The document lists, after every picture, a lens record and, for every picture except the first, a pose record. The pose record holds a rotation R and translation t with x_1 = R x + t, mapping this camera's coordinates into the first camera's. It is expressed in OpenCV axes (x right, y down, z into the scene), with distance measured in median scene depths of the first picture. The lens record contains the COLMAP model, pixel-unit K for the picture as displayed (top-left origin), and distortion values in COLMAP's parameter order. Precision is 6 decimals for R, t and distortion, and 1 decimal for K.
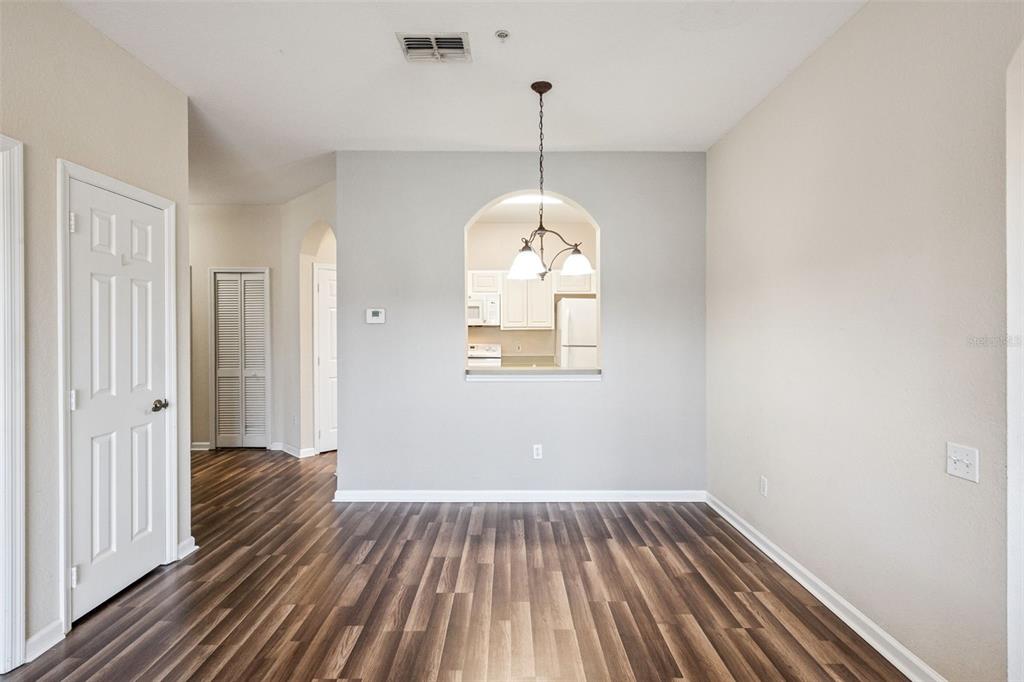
lens RADIAL K [[493.3, 0, 512.3], [0, 493.3, 333.6], [0, 0, 1]] dist [0.000592, 0.000011]
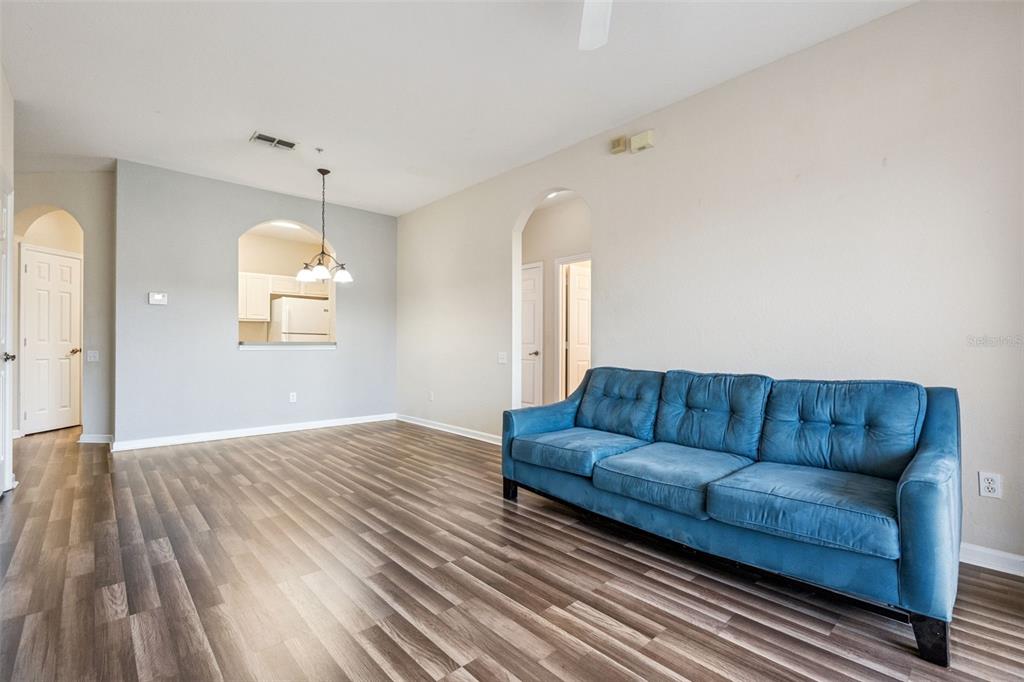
lens RADIAL K [[459.1, 0, 512.0], [0, 459.1, 341.0], [0, 0, 1]] dist [-0.001021, -0.000057]
pose [[0.741984, 0.006773, 0.670383, -0.545499], [-0.002710, 0.999971, -0.007104, 0.109349], [-0.670412, 0.003455, 0.741981, -0.660521]]
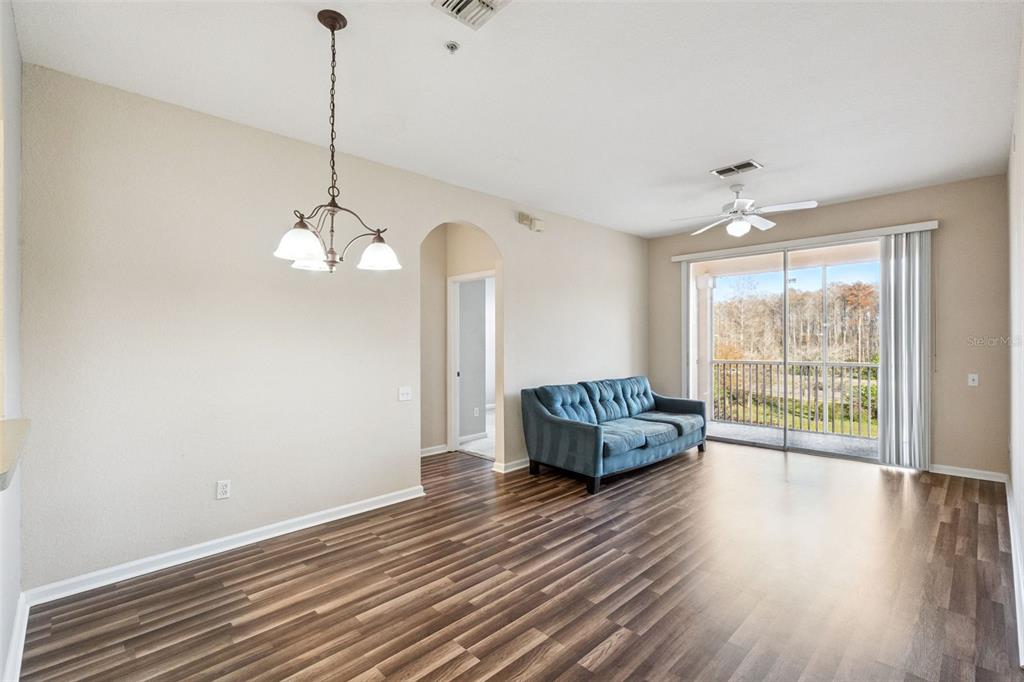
lens RADIAL K [[459.1, 0, 512.0], [0, 459.1, 341.0], [0, 0, 1]] dist [-0.001021, -0.000057]
pose [[-0.693061, 0.003854, 0.720868, -0.666329], [0.008308, 0.999962, 0.002642, -0.001236], [-0.720831, 0.007821, -0.693067, 1.340705]]
